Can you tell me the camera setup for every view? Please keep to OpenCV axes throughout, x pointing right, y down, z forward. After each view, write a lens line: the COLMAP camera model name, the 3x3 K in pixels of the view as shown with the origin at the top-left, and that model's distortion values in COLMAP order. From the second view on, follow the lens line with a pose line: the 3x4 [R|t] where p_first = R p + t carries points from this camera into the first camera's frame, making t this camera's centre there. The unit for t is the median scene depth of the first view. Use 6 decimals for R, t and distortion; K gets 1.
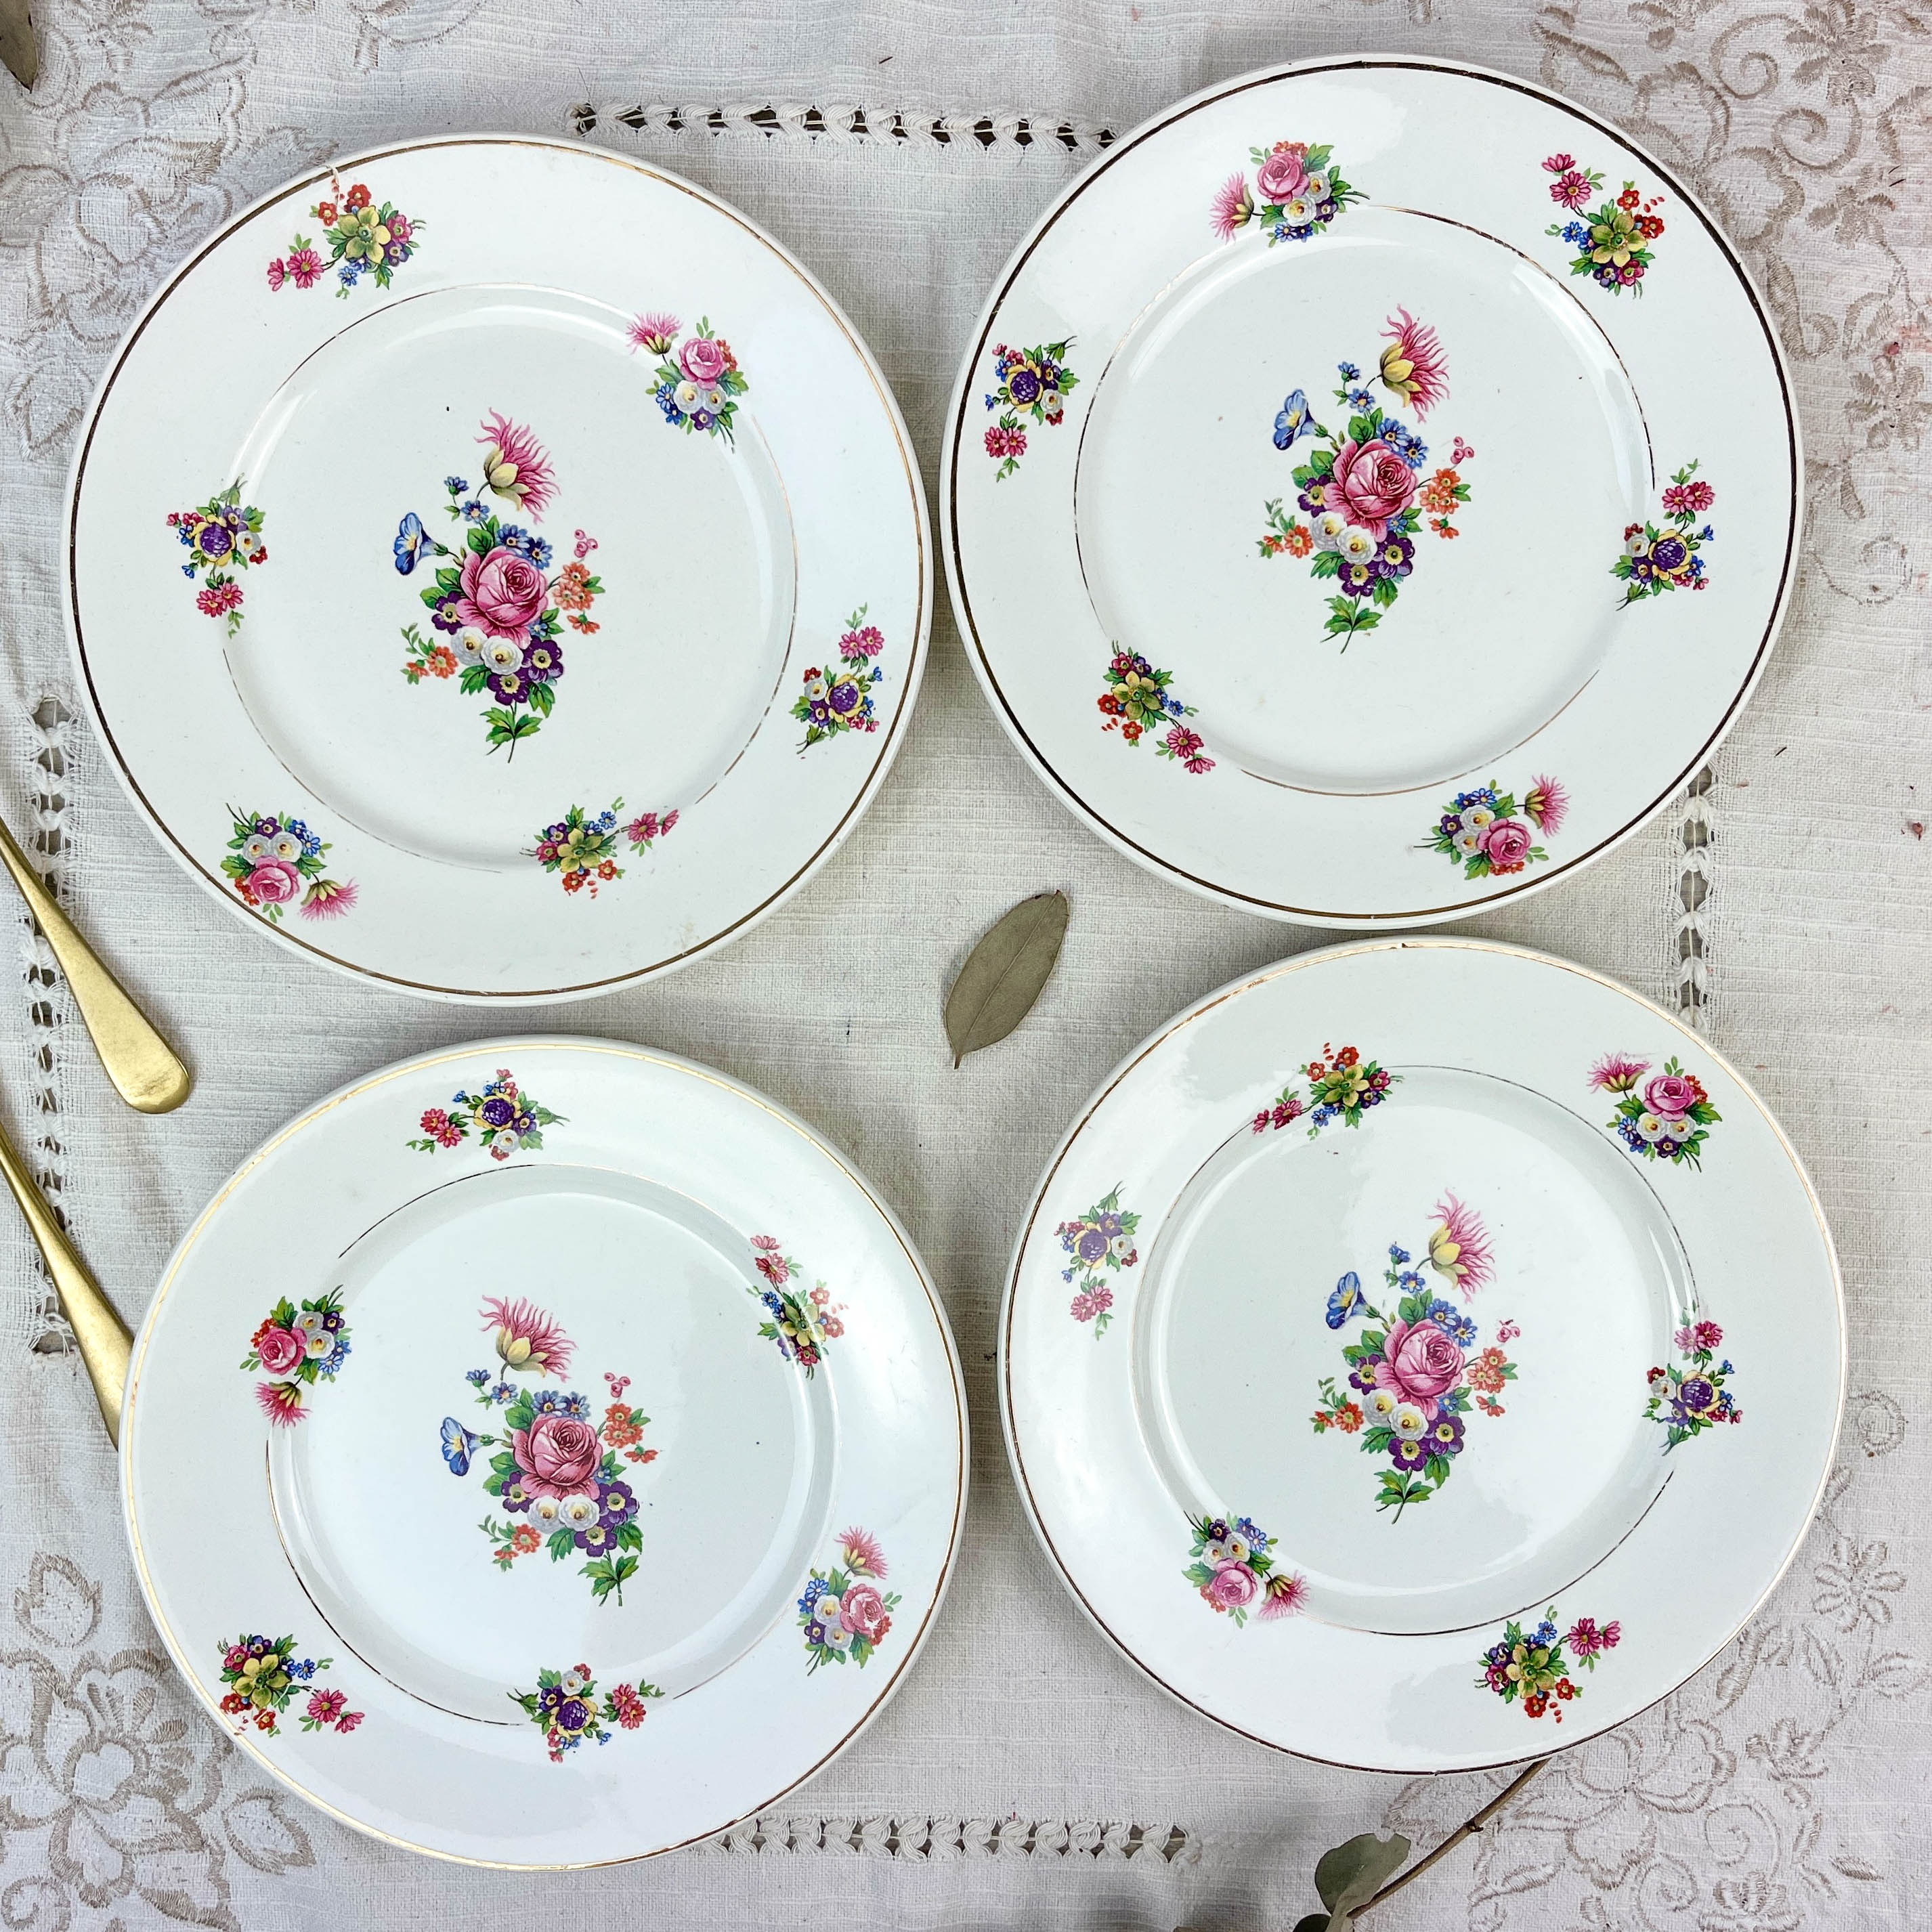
lens RADIAL K [[2014.1, 0, 899.6], [0, 2014.1, 992.1], [0, 0, 1]] dist [0.113802, -0.331697]
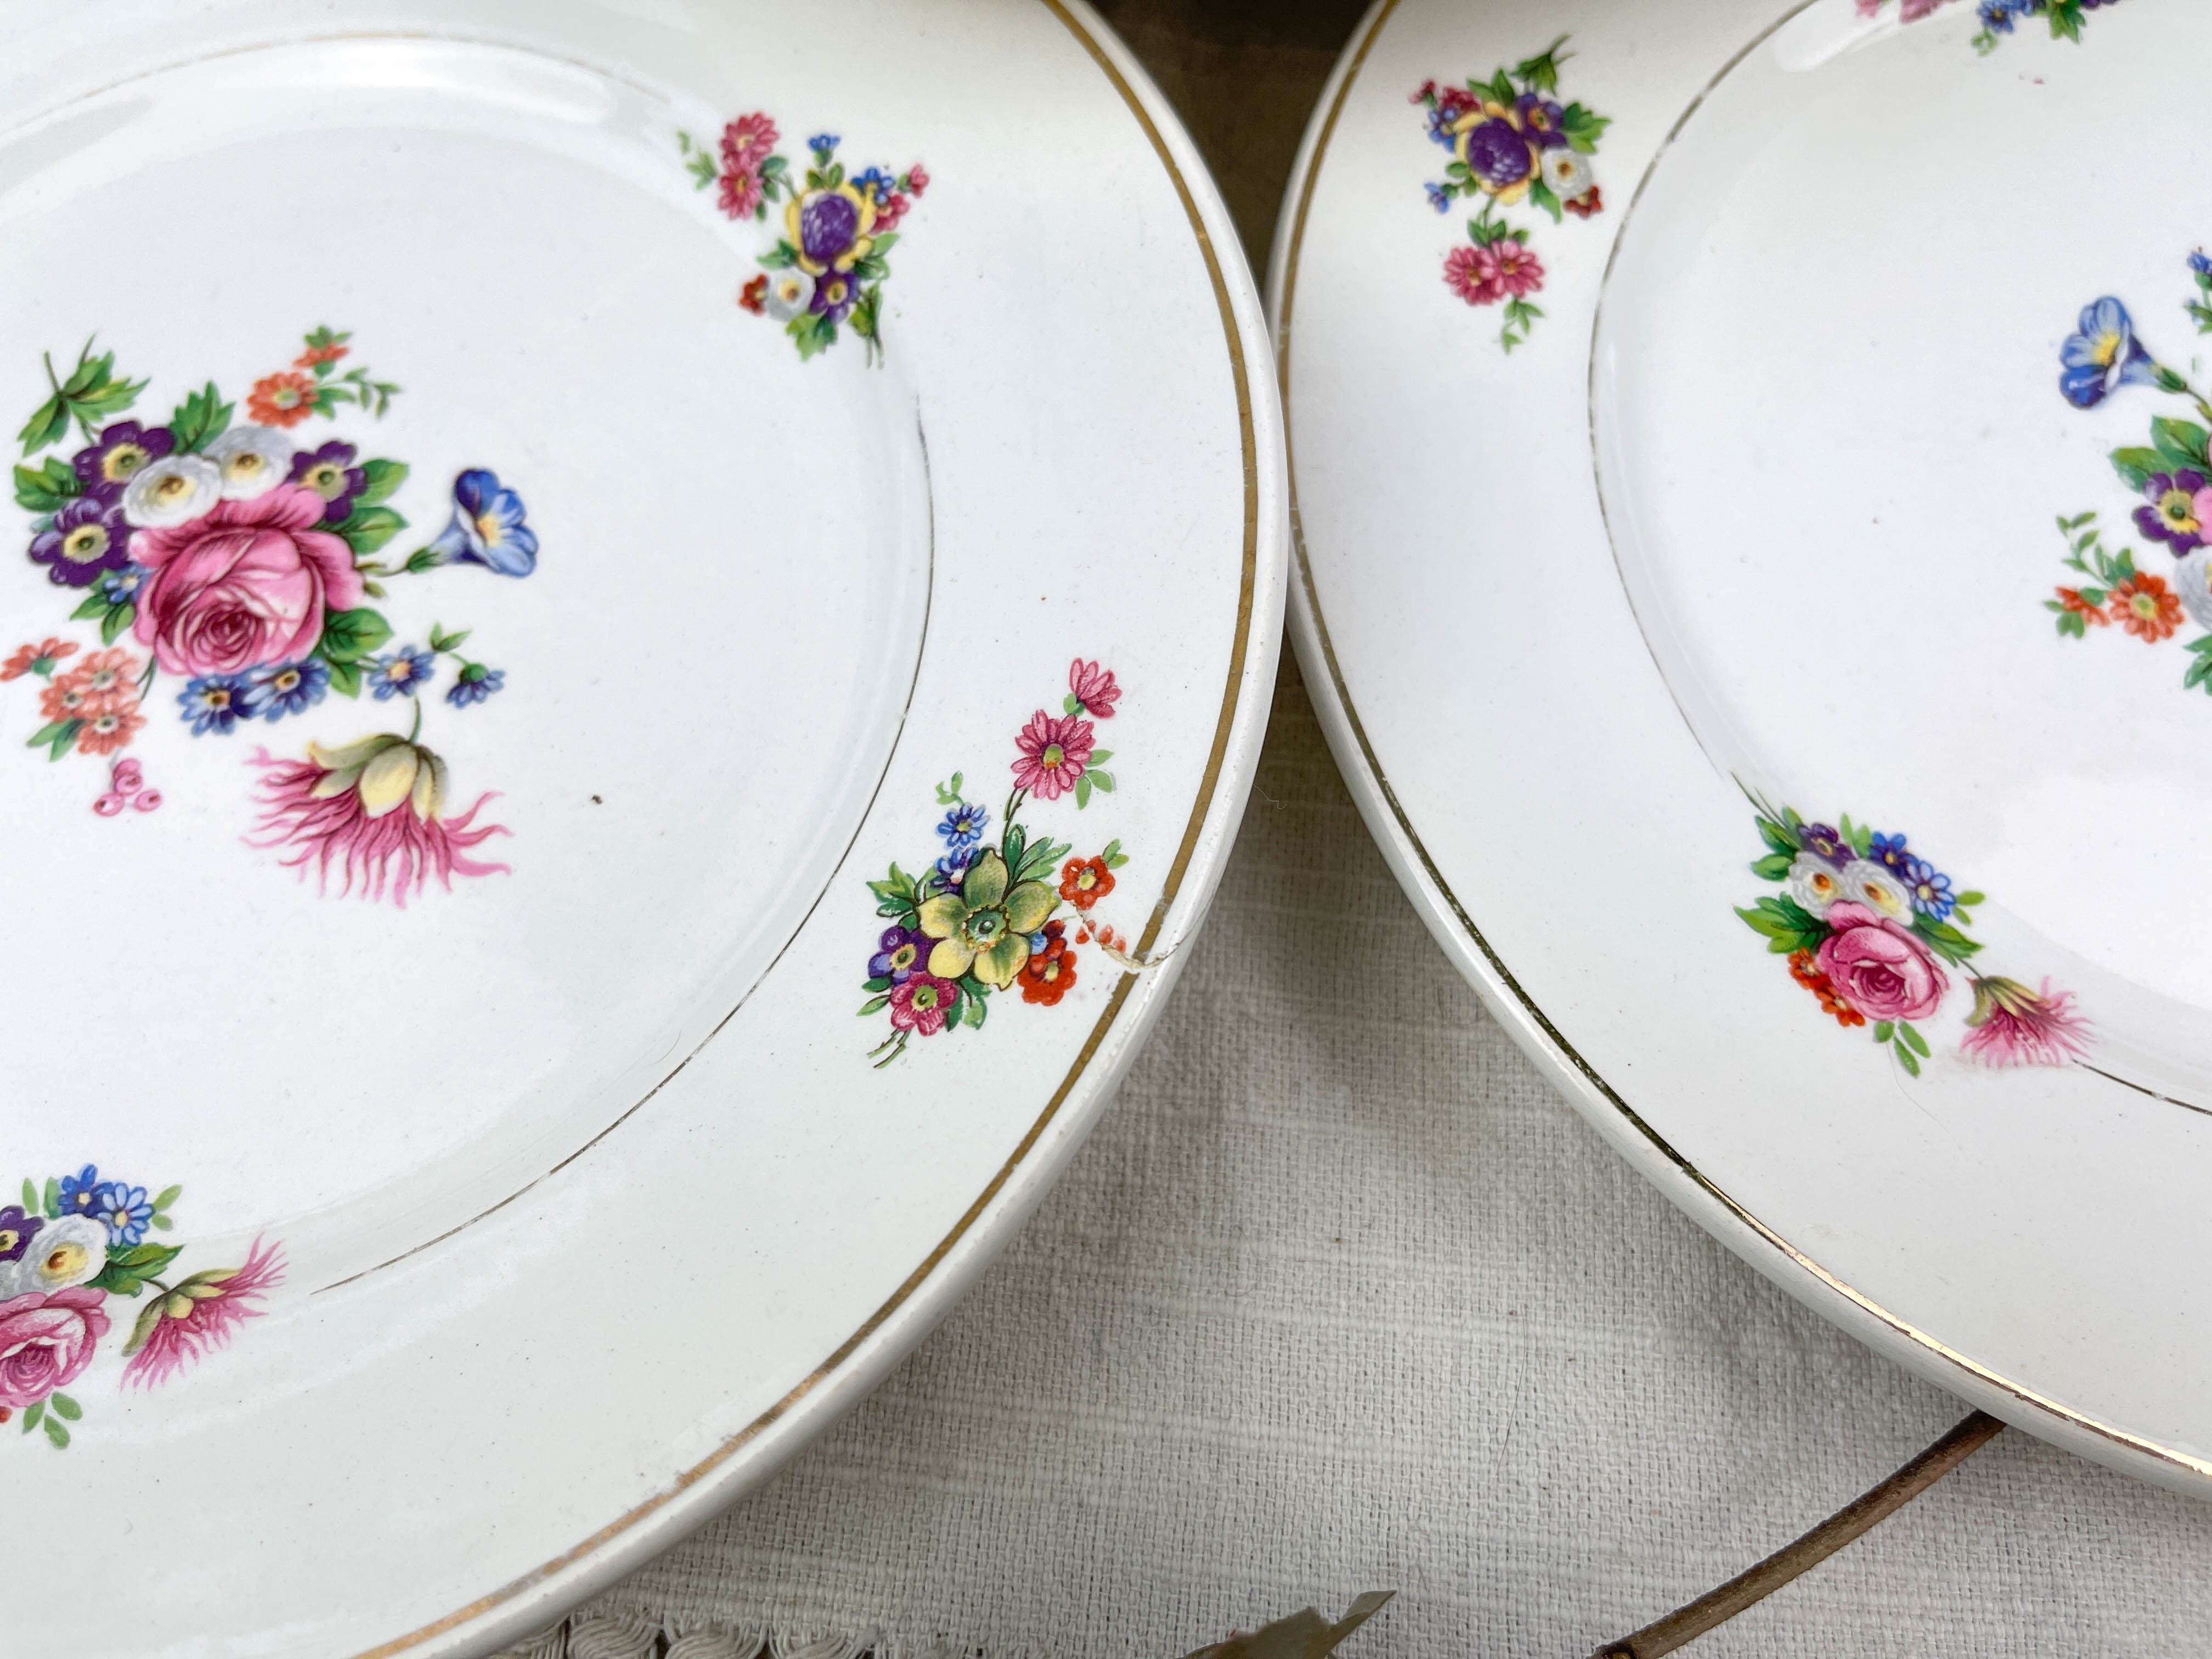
lens RADIAL K [[1684.6, 0, 1101.3], [0, 1684.6, 848.6], [0, 0, 1]] dist [0.045389, -0.082392]
pose [[-0.743353, 0.626688, -0.233855, -0.211020], [-0.668887, -0.694290, 0.265616, -0.437860], [0.004095, 0.353869, 0.935286, 0.701000]]
